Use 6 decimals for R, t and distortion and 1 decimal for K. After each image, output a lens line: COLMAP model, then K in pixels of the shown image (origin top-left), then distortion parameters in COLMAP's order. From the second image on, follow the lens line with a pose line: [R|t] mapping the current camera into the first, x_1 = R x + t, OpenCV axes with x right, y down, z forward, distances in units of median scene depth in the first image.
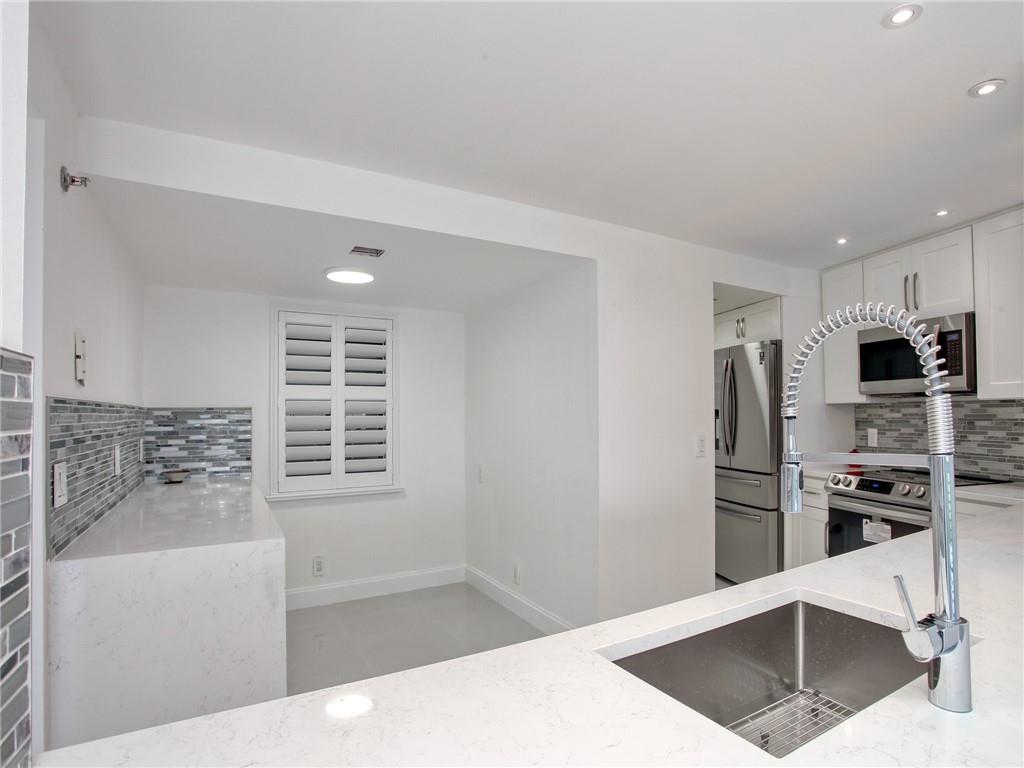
lens RADIAL K [[530.0, 0, 535.5], [0, 530.0, 408.6], [0, 0, 1]] dist [-0.043251, 0.001793]
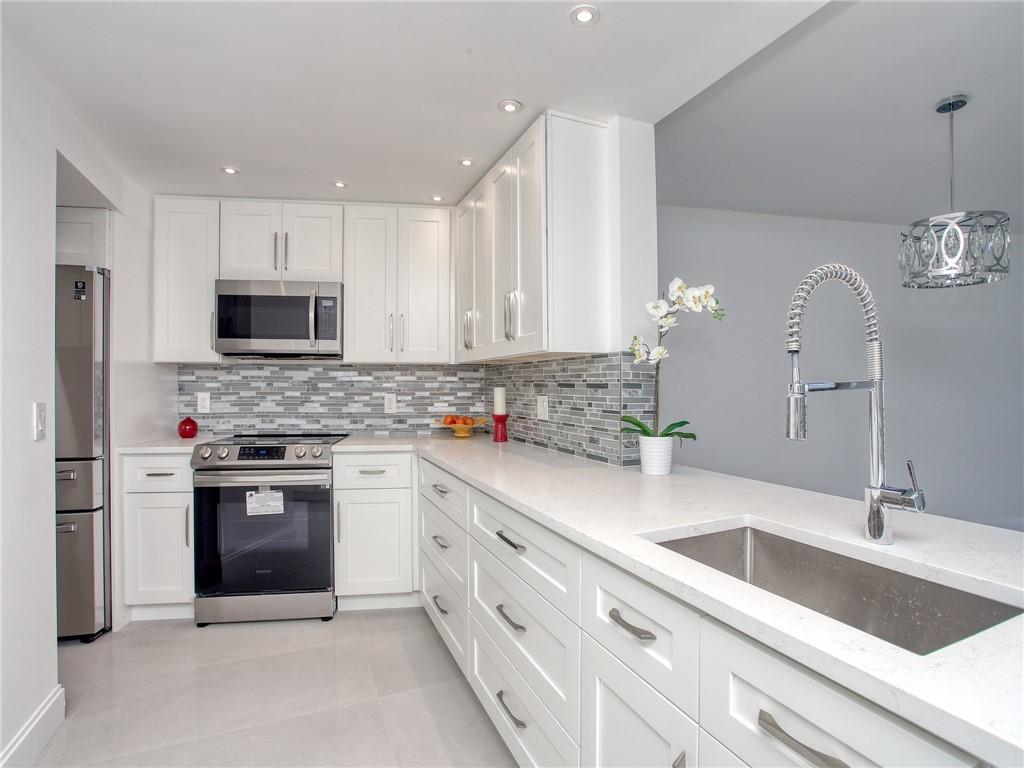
lens RADIAL K [[527.6, 0, 526.1], [0, 527.6, 388.1], [0, 0, 1]] dist [-0.074353, 0.040000]
pose [[0.117541, 0.001864, 0.993066, -0.170341], [-0.011881, 0.999929, -0.000471, 0.026353], [-0.992997, -0.011743, 0.117554, 0.378548]]
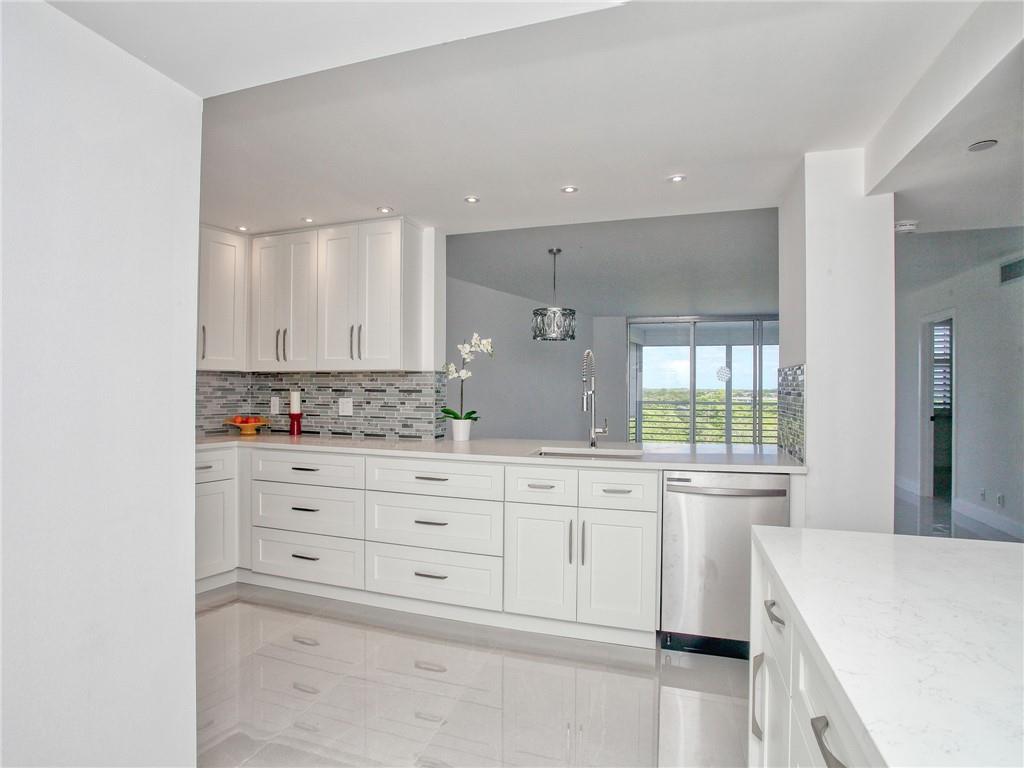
lens RADIAL K [[540.8, 0, 512.0], [0, 540.8, 384.0], [0, 0, 1]] dist [-0.049473, 0.000720]
pose [[-0.655478, 0.009018, 0.755160, -0.444323], [-0.008398, 0.999780, -0.019229, 0.026979], [-0.755167, -0.018946, -0.655258, 0.918437]]
